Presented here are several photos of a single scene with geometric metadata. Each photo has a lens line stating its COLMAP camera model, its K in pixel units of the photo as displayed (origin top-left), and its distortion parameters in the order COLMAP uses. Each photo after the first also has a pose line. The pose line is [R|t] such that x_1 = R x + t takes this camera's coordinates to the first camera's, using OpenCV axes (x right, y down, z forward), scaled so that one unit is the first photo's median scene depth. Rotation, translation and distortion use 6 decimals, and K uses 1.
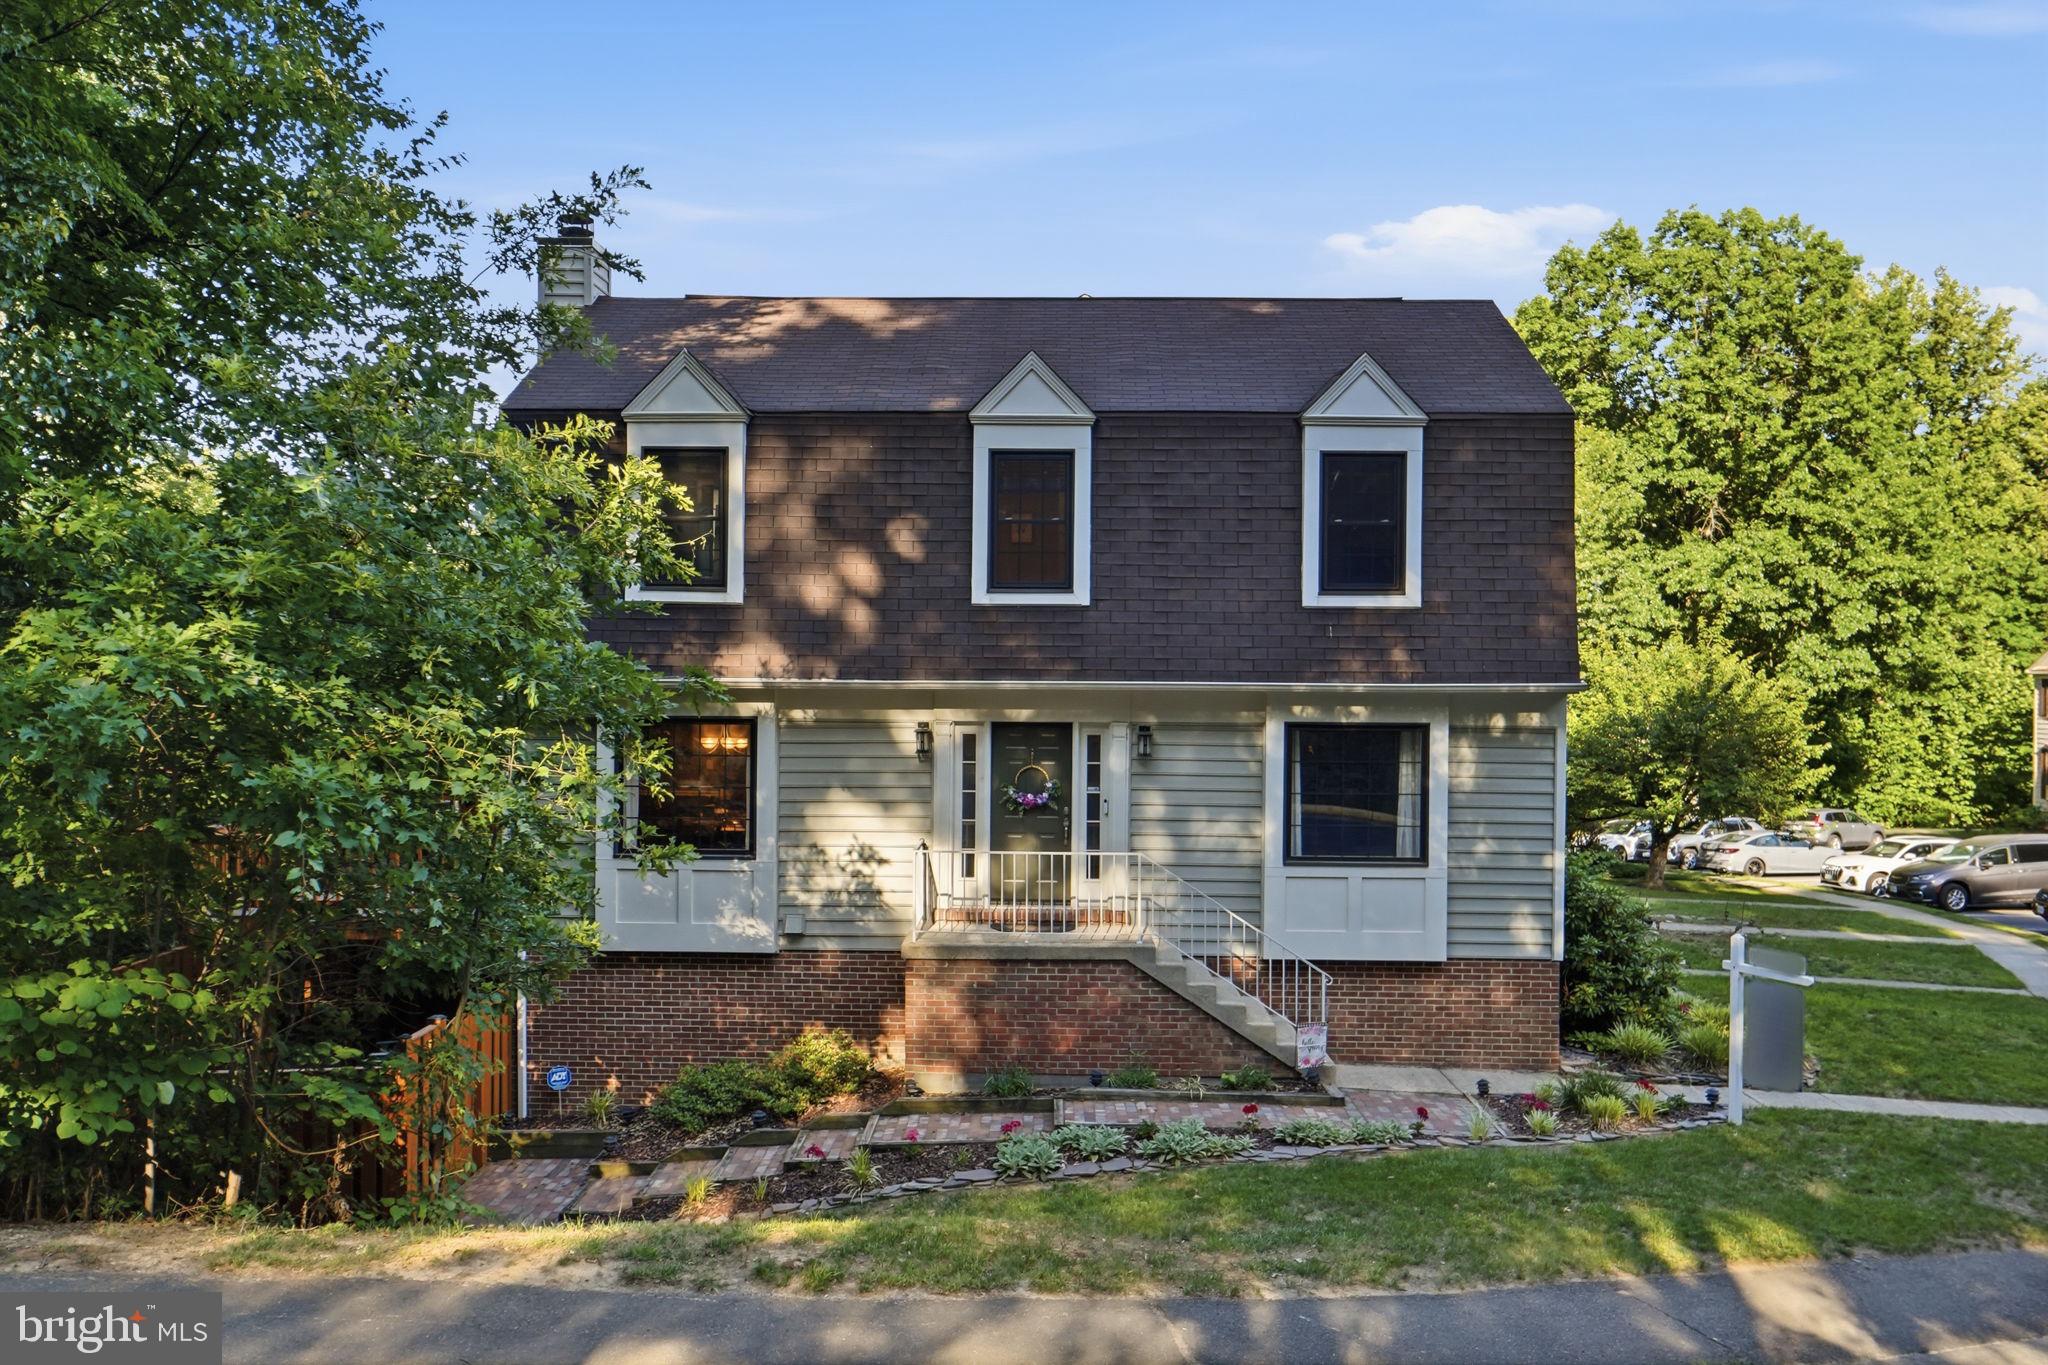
lens RADIAL K [[879.0, 0, 1024.2], [0, 879.0, 678.6], [0, 0, 1]] dist [0.001455, -0.000470]
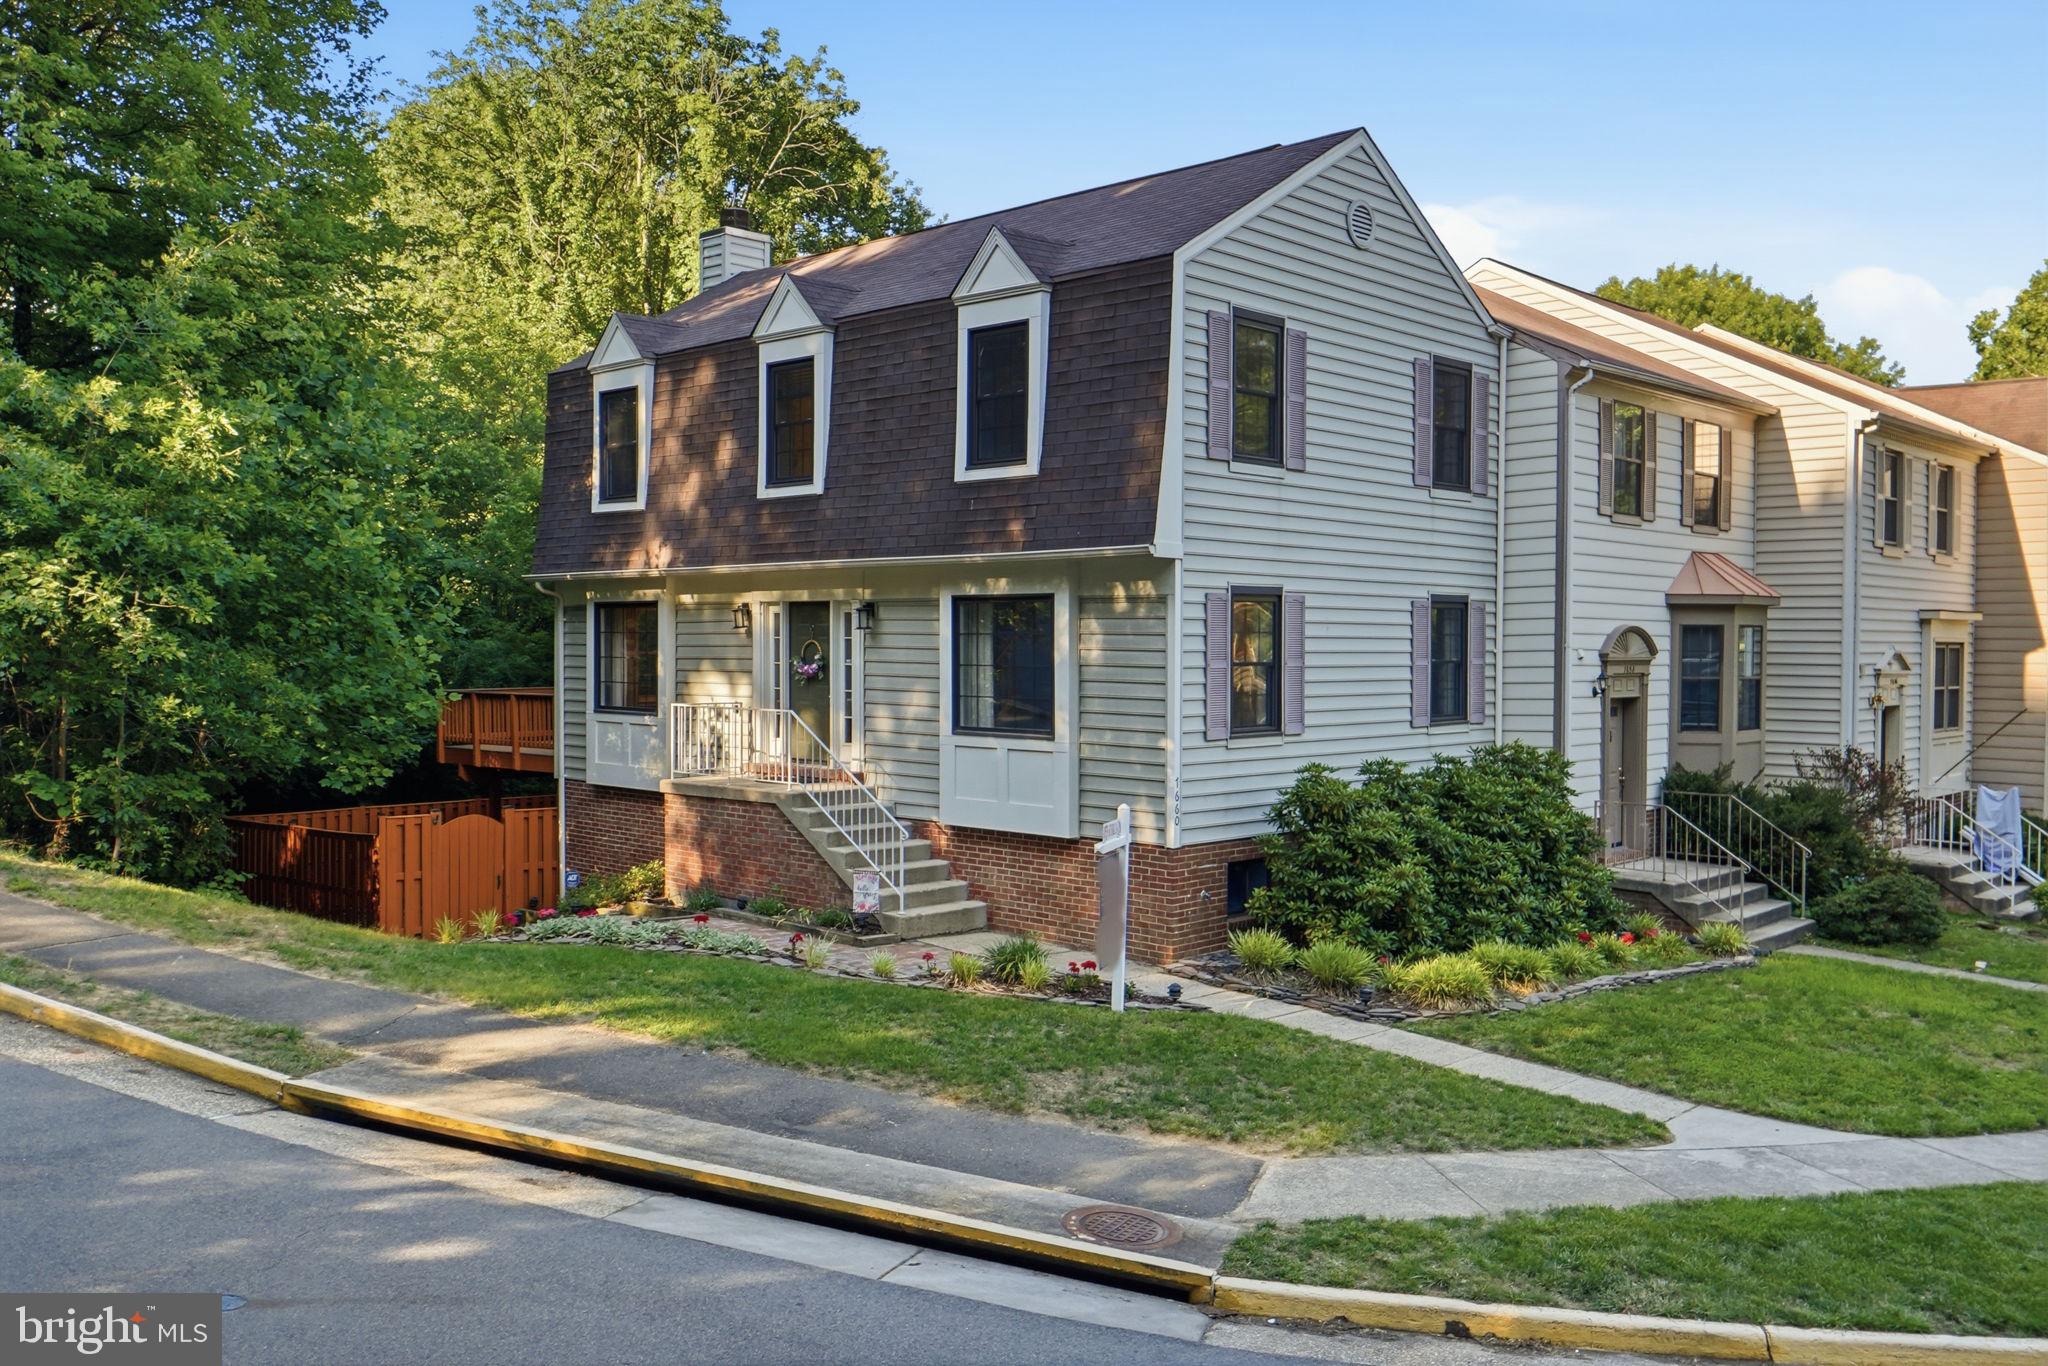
lens RADIAL K [[1638.7, 0, 1019.3], [0, 1638.7, 686.1], [0, 0, 1]] dist [-0.007983, 0.015691]
pose [[0.739334, 0.016580, -0.673135, 1.656409], [-0.001851, 0.999743, 0.022592, 0.112712], [0.673336, -0.015457, 0.739175, -0.376508]]
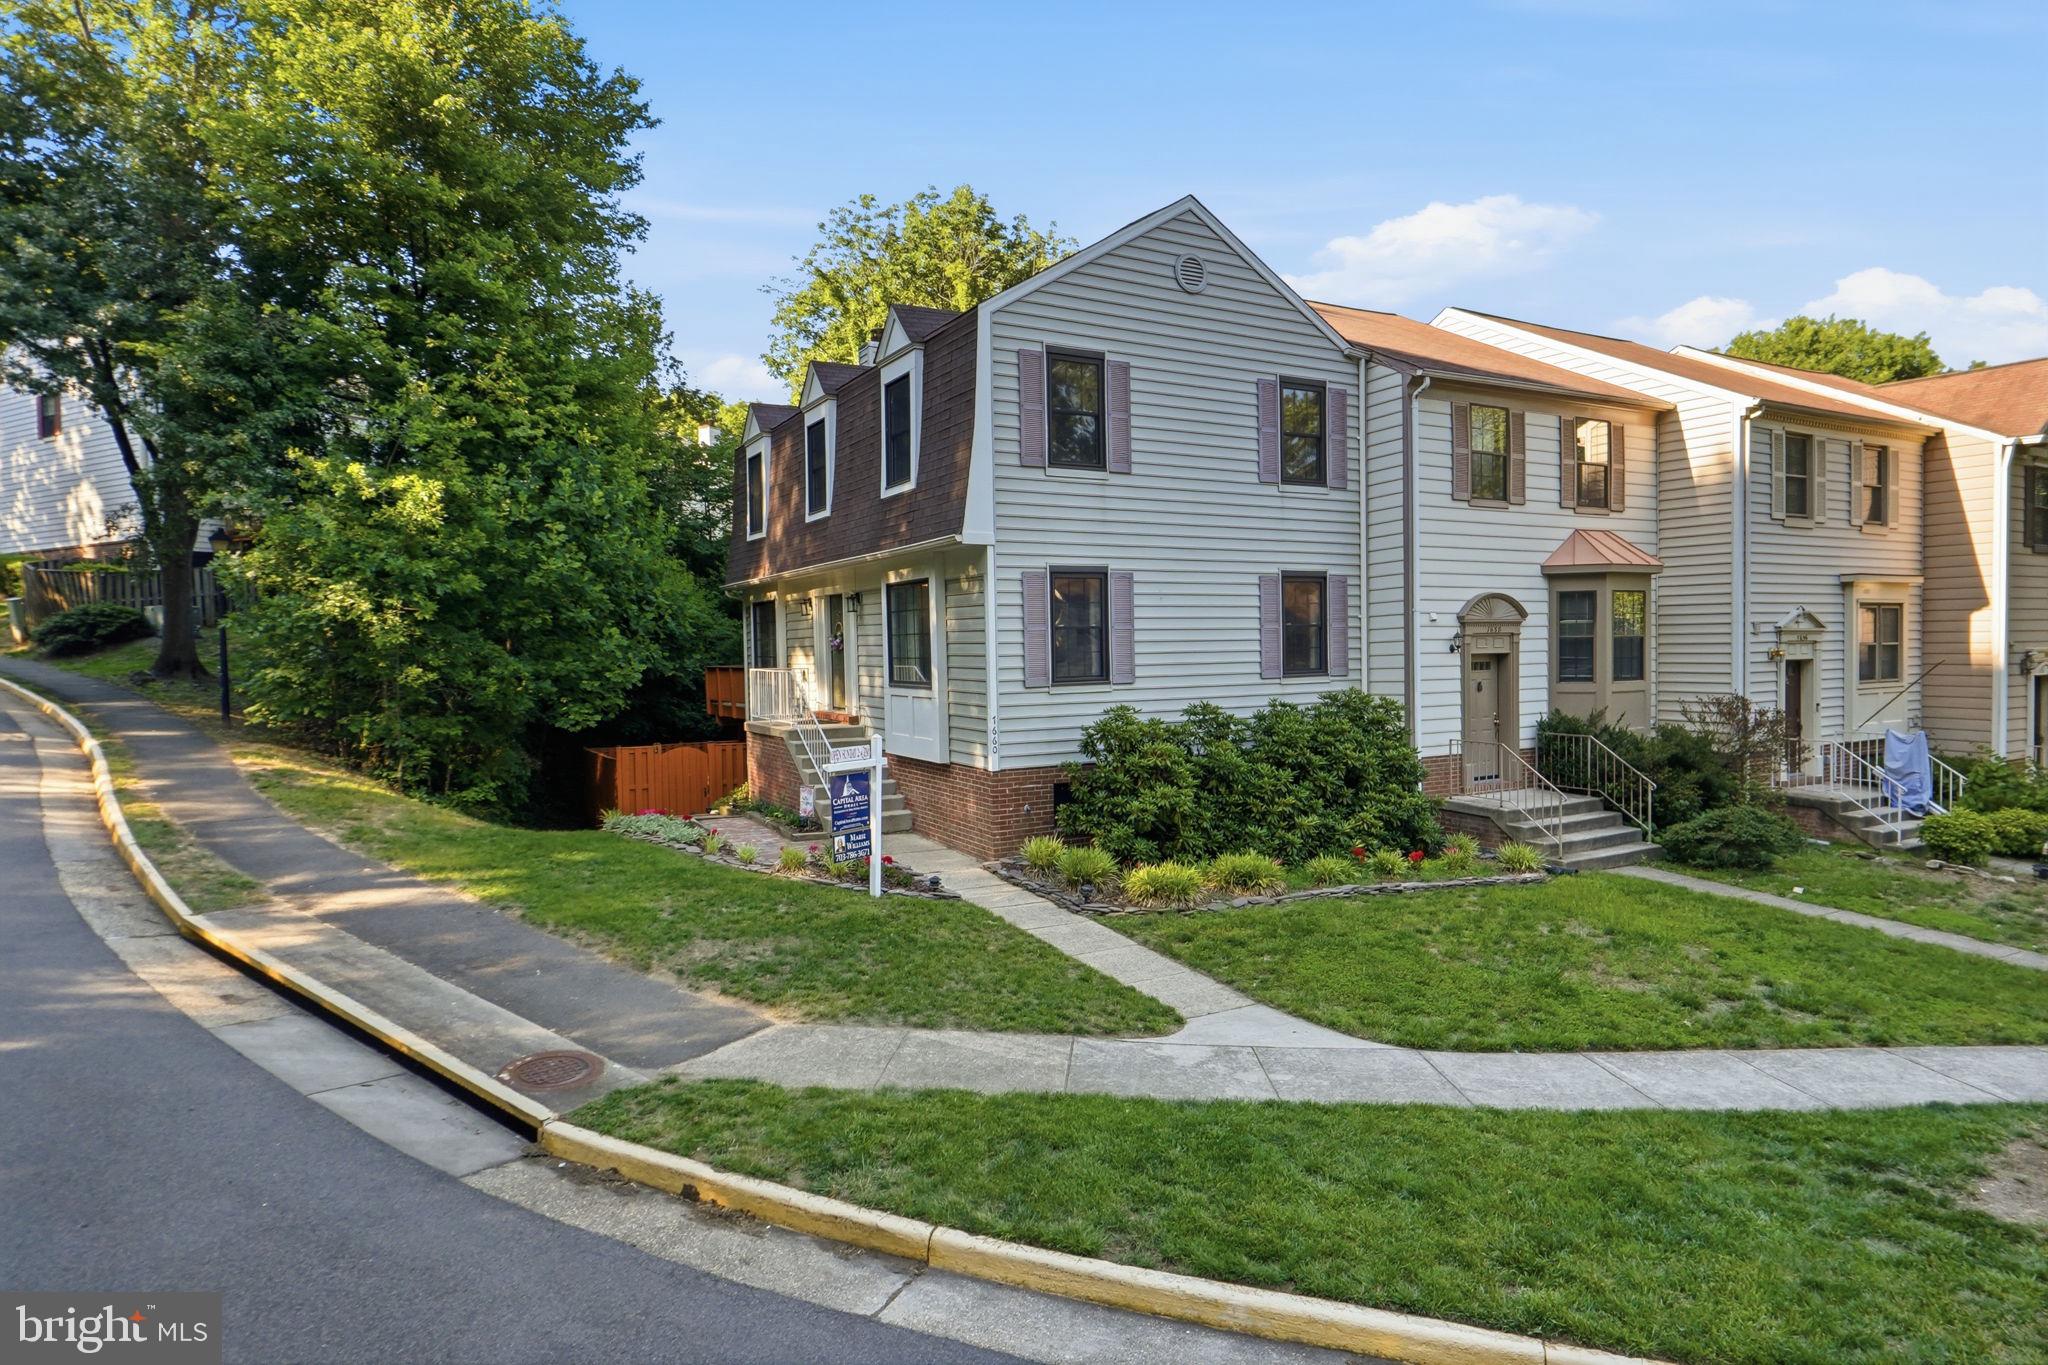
lens RADIAL K [[1093.3, 0, 1028.2], [0, 1093.3, 682.9], [0, 0, 1]] dist [-0.006781, -0.001128]
pose [[0.513591, 0.015708, -0.857891, 1.907863], [0.018630, 0.999393, 0.029451, 0.160051], [0.857833, -0.031108, 0.512986, 0.295921]]
